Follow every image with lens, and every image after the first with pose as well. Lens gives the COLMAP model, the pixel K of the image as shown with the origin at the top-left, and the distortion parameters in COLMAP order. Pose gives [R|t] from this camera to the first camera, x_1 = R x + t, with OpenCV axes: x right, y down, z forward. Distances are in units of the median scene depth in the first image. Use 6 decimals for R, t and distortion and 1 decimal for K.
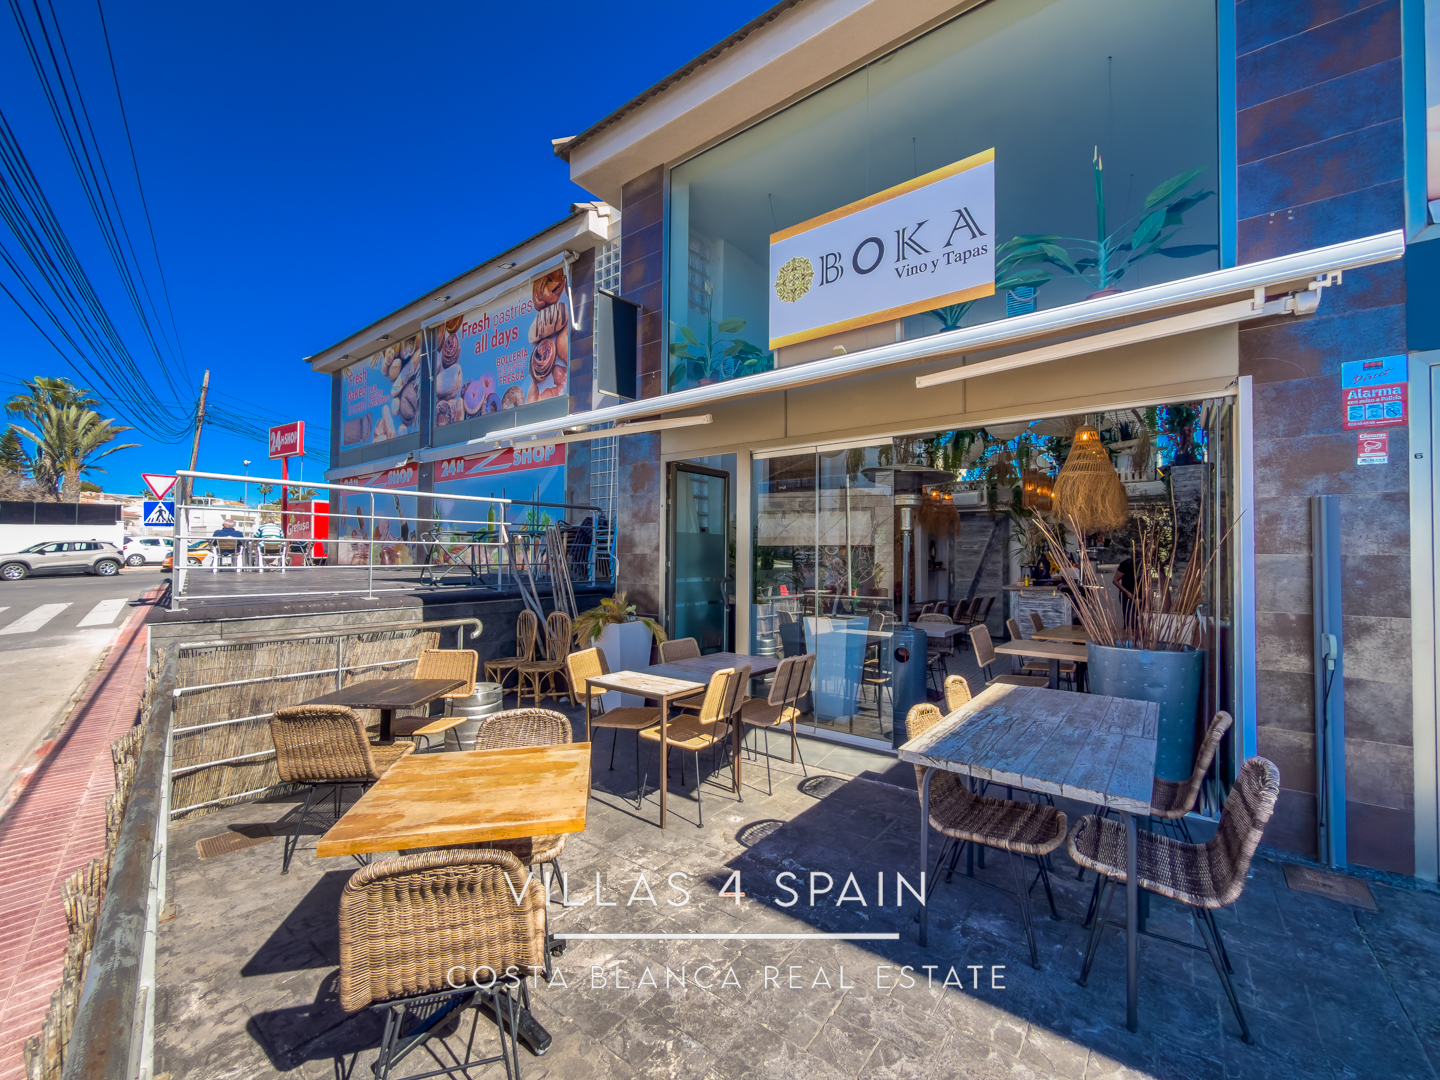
lens RADIAL K [[579.8, 0, 748.1], [0, 579.8, 544.5], [0, 0, 1]] dist [-0.000153, -0.000077]
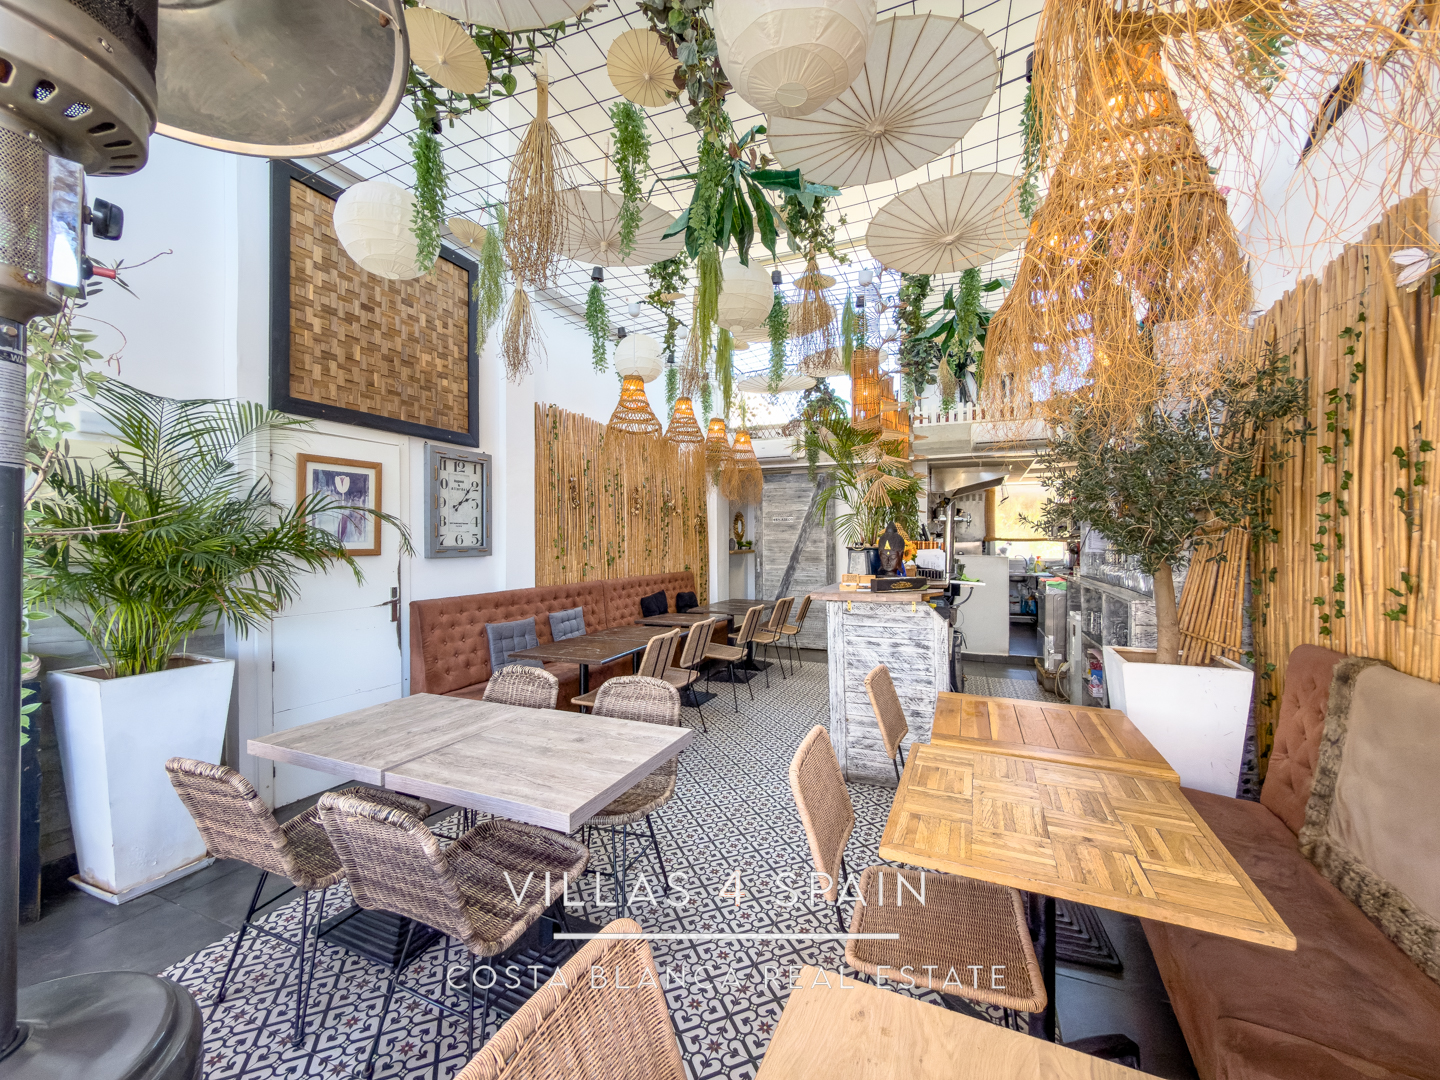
lens RADIAL K [[579.8, 0, 723.2], [0, 579.8, 538.5], [0, 0, 1]] dist [-0.000153, -0.000077]
pose [[0.976094, -0.009370, 0.217148, 0.165851], [0.004160, 0.999693, 0.024438, 0.010102], [-0.217311, -0.022950, 0.975833, 0.345985]]
